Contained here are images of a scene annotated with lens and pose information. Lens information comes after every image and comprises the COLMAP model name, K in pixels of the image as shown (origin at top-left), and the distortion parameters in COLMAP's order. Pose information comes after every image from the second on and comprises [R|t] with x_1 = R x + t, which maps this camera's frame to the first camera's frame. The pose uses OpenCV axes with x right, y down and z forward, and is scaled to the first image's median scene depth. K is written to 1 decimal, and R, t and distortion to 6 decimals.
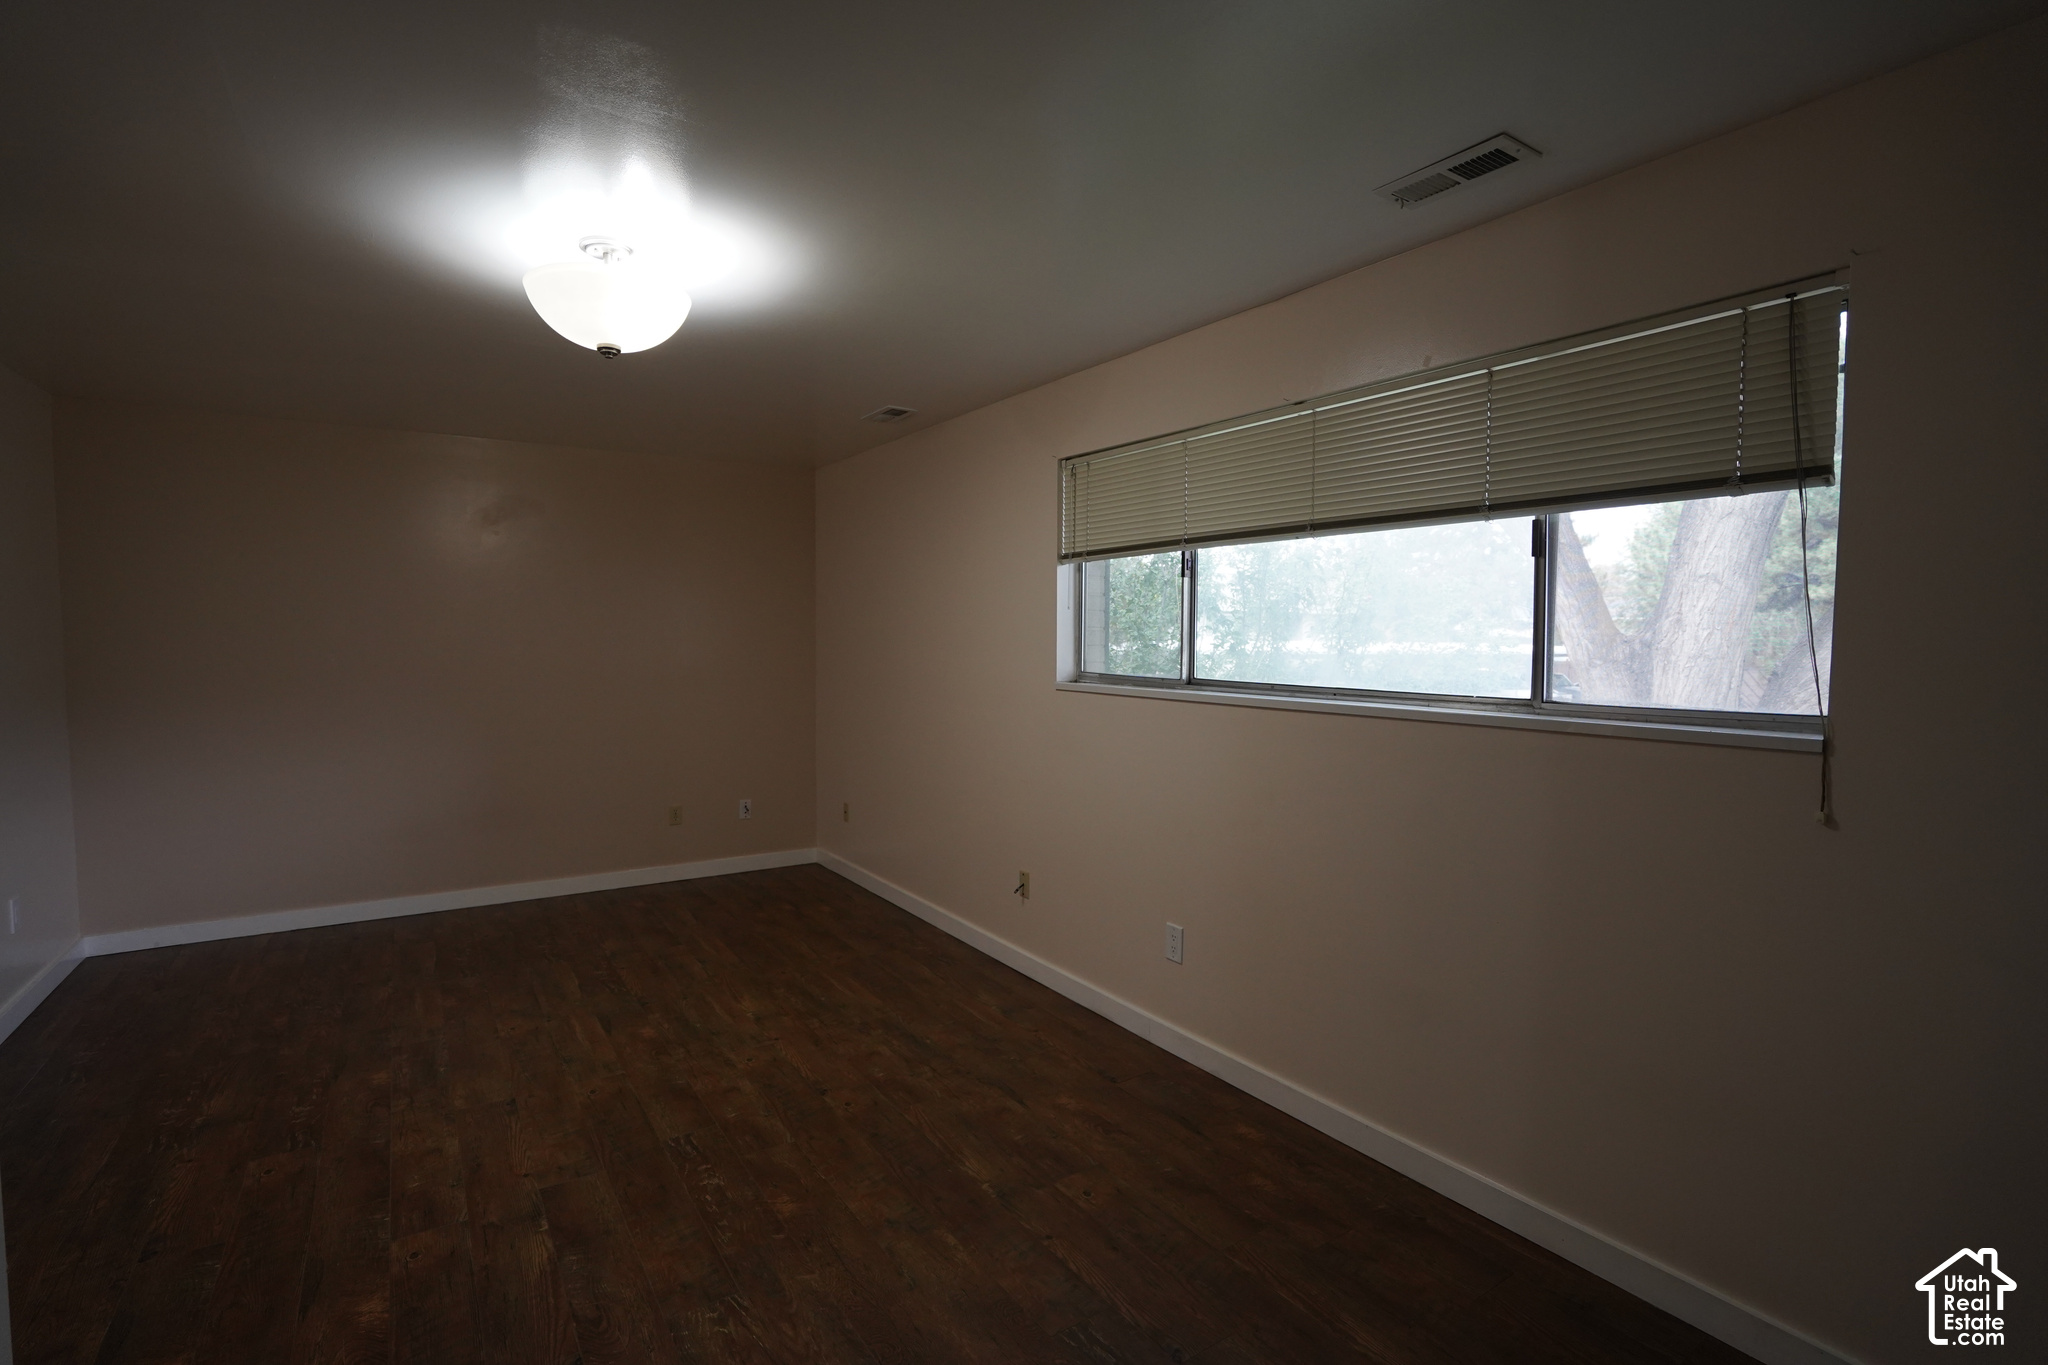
lens RADIAL K [[937.1, 0, 1023.4], [0, 937.1, 680.2], [0, 0, 1]] dist [-0.025373, 0.001670]
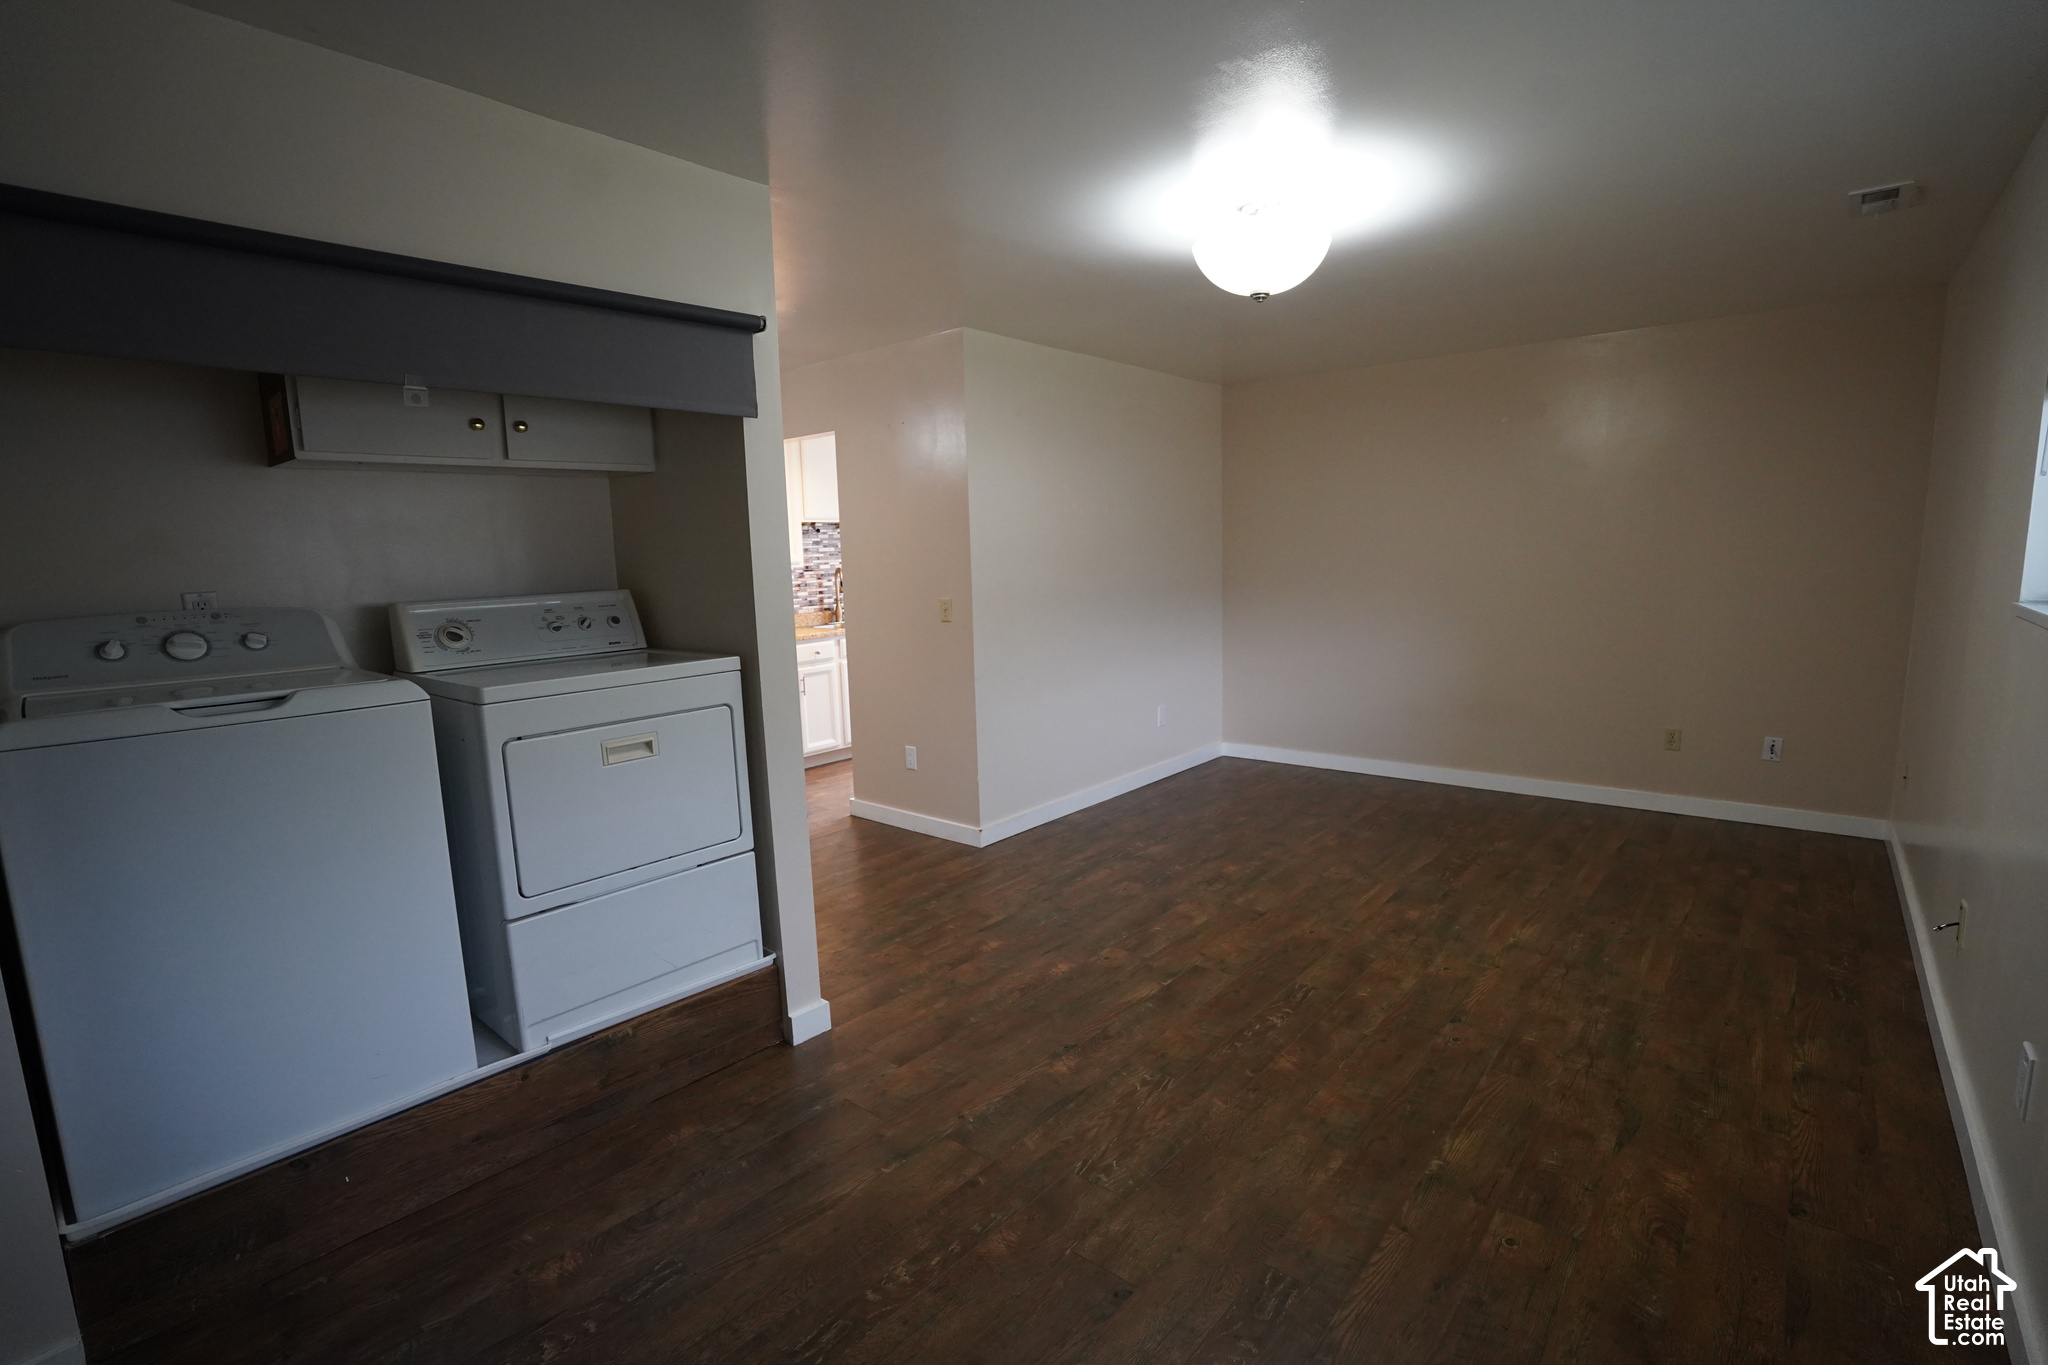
lens RADIAL K [[937.1, 0, 1025.4], [0, 937.1, 686.5], [0, 0, 1]] dist [-0.025373, 0.001670]
pose [[0.292492, 0.122759, -0.948356, 0.508276], [-0.014299, 0.992177, 0.124021, -0.008011], [0.956161, -0.022714, 0.291959, 0.306809]]
